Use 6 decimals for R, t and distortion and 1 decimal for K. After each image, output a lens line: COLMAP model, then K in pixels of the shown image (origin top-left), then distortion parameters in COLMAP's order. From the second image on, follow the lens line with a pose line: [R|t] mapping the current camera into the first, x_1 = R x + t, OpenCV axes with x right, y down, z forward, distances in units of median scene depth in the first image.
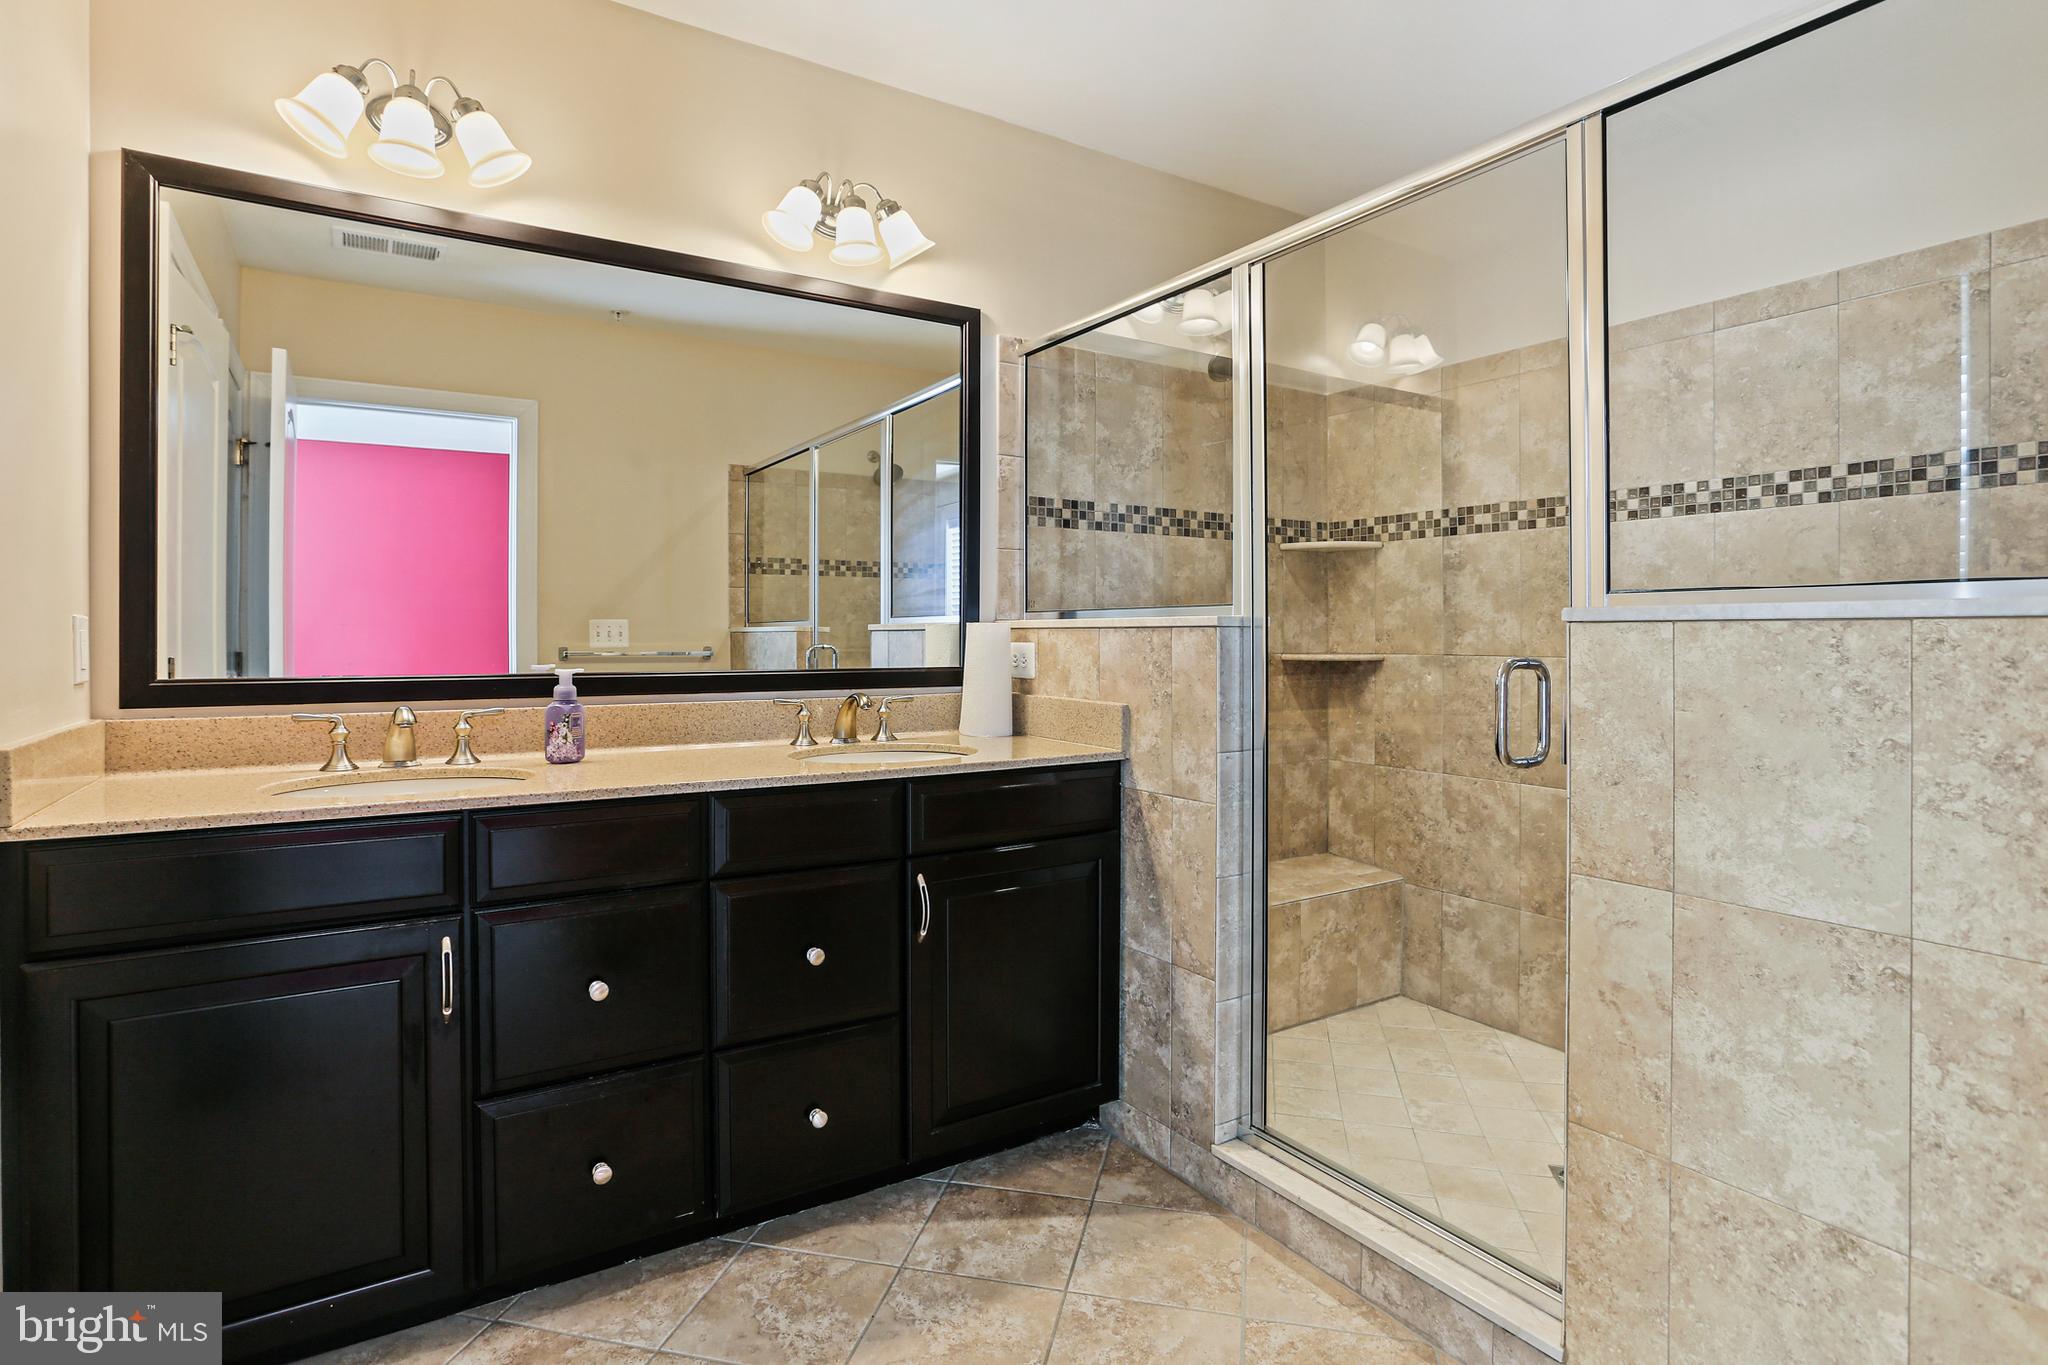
lens RADIAL K [[1048.5, 0, 1013.4], [0, 1048.5, 678.0], [0, 0, 1]] dist [-0.091709, 0.052800]
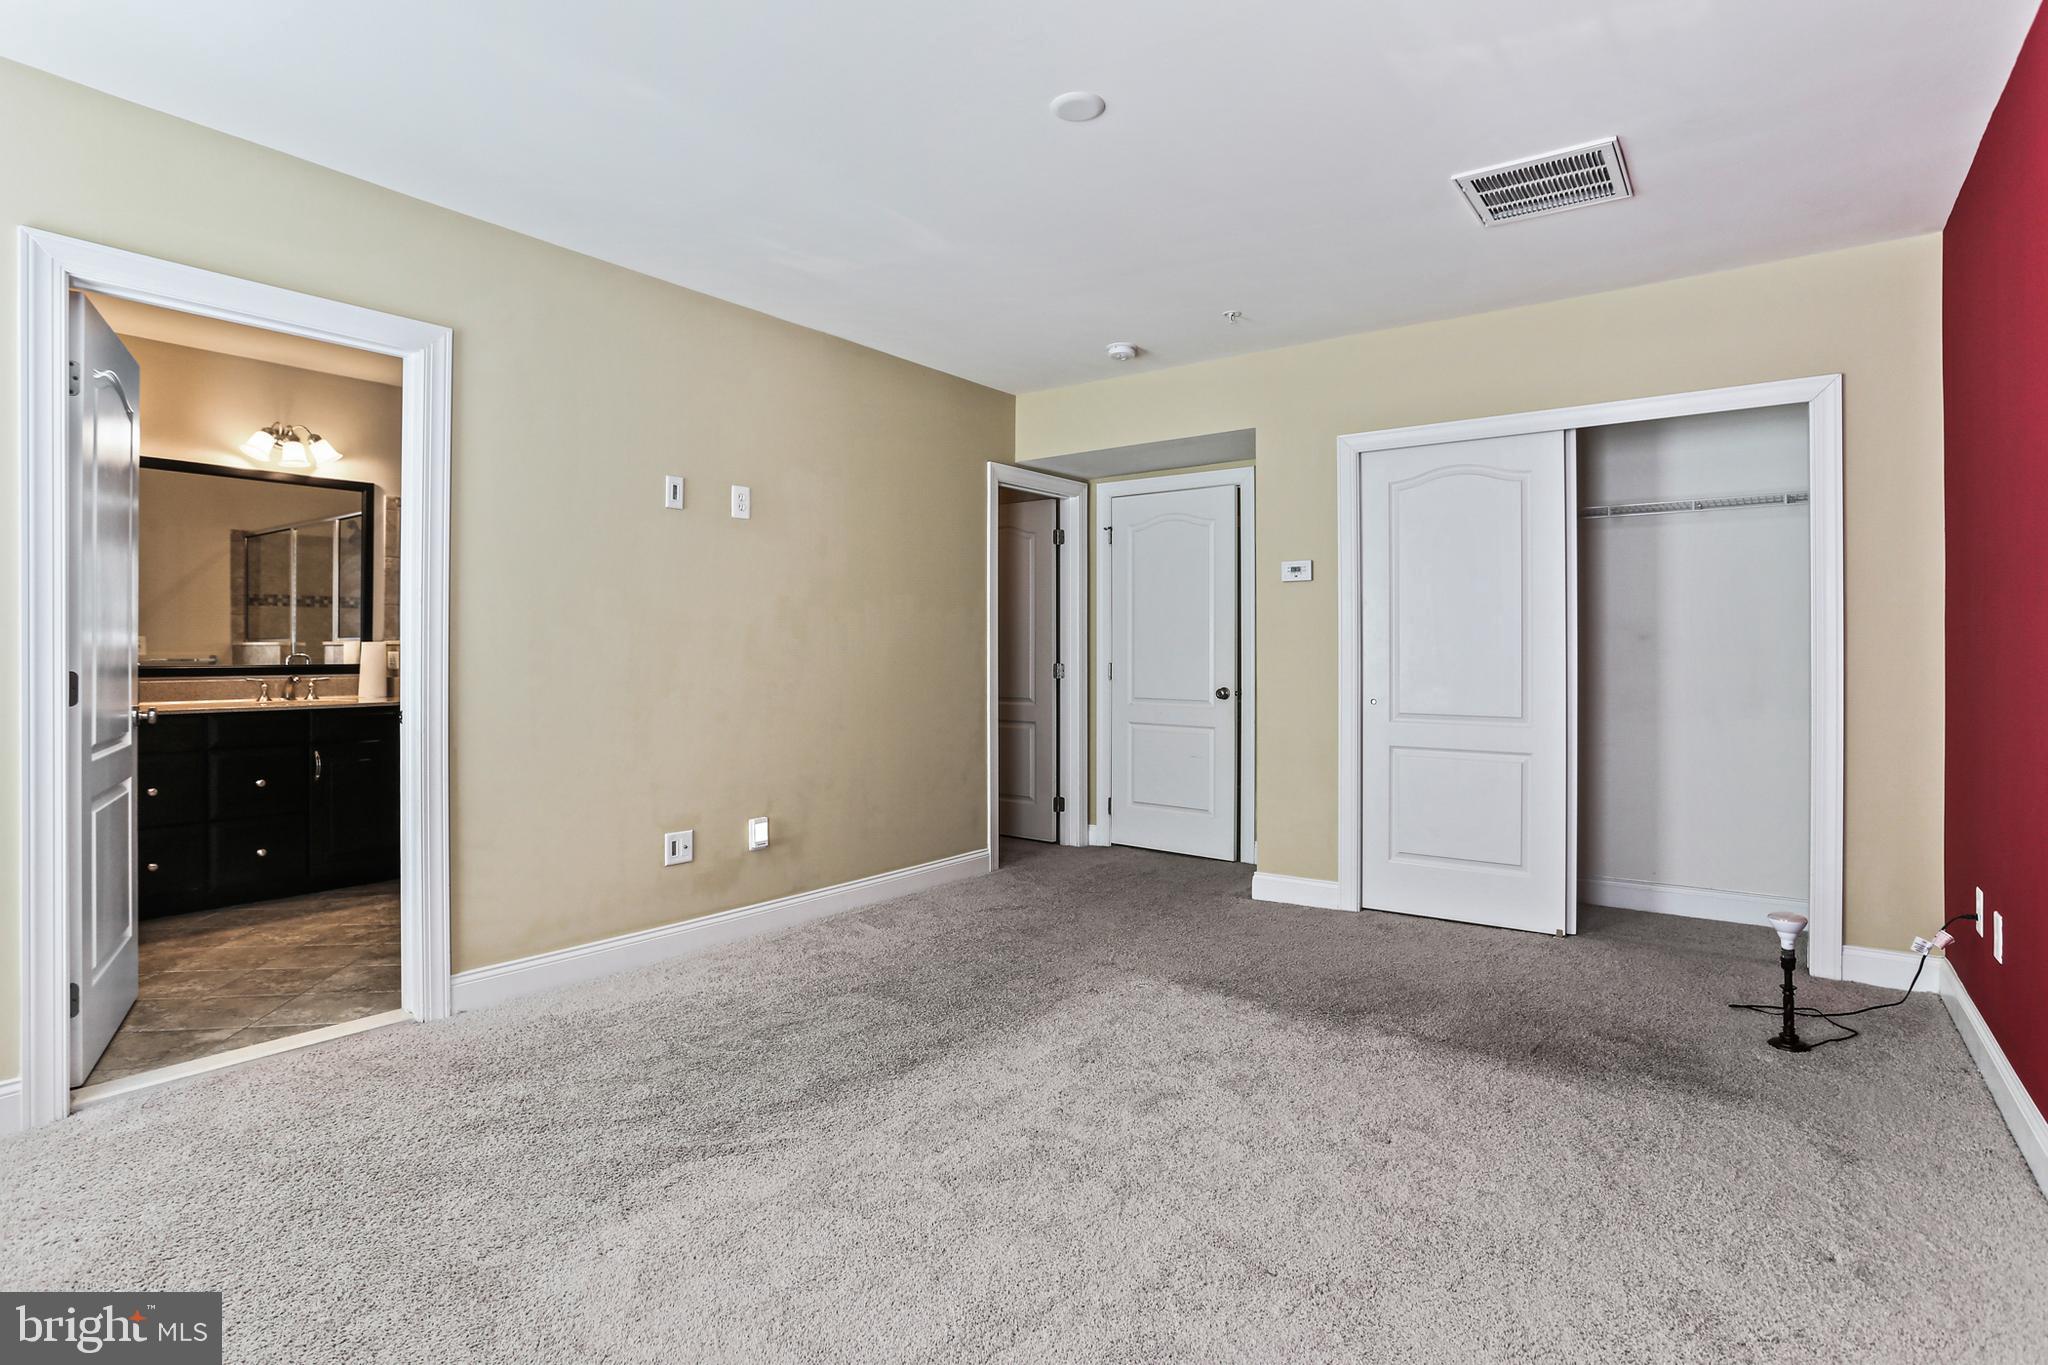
lens RADIAL K [[1048.5, 0, 1013.4], [0, 1048.5, 678.0], [0, 0, 1]] dist [-0.091709, 0.052800]
pose [[0.929455, -0.000019, 0.368936, 0.377324], [0.006530, 0.999844, -0.016398, 0.054090], [-0.368879, 0.017650, 0.929310, -1.214834]]
